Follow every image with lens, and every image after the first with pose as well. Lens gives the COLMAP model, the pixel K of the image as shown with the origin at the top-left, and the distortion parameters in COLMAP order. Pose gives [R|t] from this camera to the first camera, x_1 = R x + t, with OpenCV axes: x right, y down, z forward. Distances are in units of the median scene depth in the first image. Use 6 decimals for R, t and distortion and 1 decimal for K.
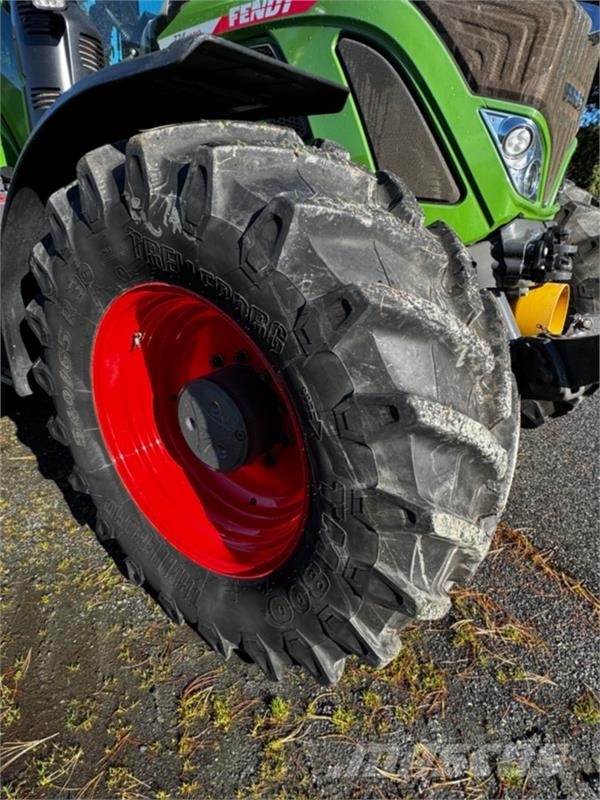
lens RADIAL K [[492.1, 0, 300.0], [0, 492.1, 400.0], [0, 0, 1]] dist [-0.012086, -0.001357]
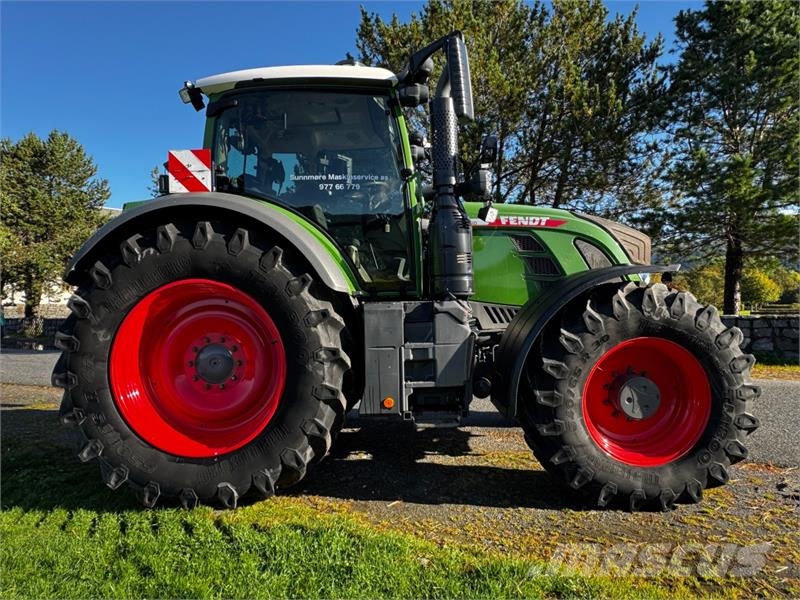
lens RADIAL K [[545.9, 0, 400.0], [0, 545.9, 300.0], [0, 0, 1]] dist [-0.003516, -0.000538]
pose [[0.782635, -0.035103, 0.621490, -3.332640], [0.255310, 0.928669, -0.269055, 0.032311], [-0.567714, 0.369244, 0.735771, -0.520643]]
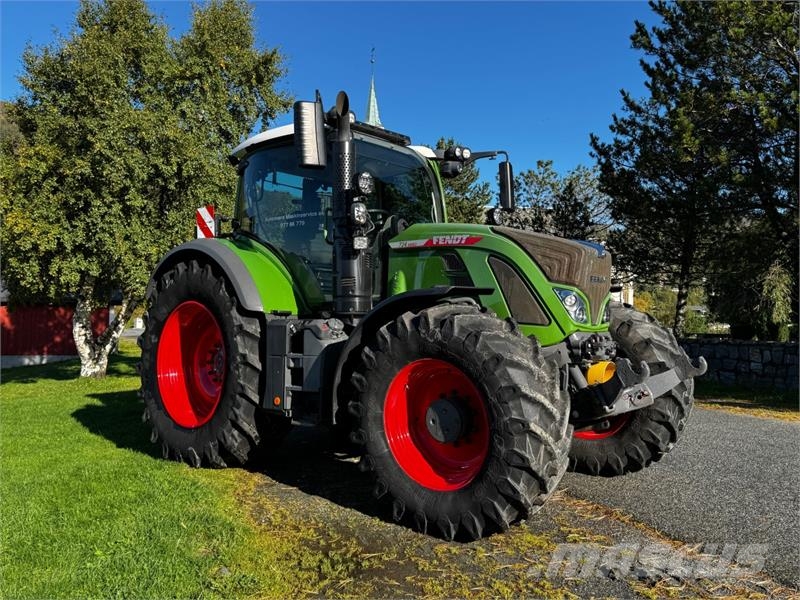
lens RADIAL K [[689.2, 0, 400.0], [0, 689.2, 300.0], [0, 0, 1]] dist [0.173391, -0.001708]
pose [[0.998280, -0.026414, -0.052330, -0.246979], [0.004503, 0.924638, -0.380821, 0.963412], [0.058445, 0.379931, 0.923167, -2.792051]]
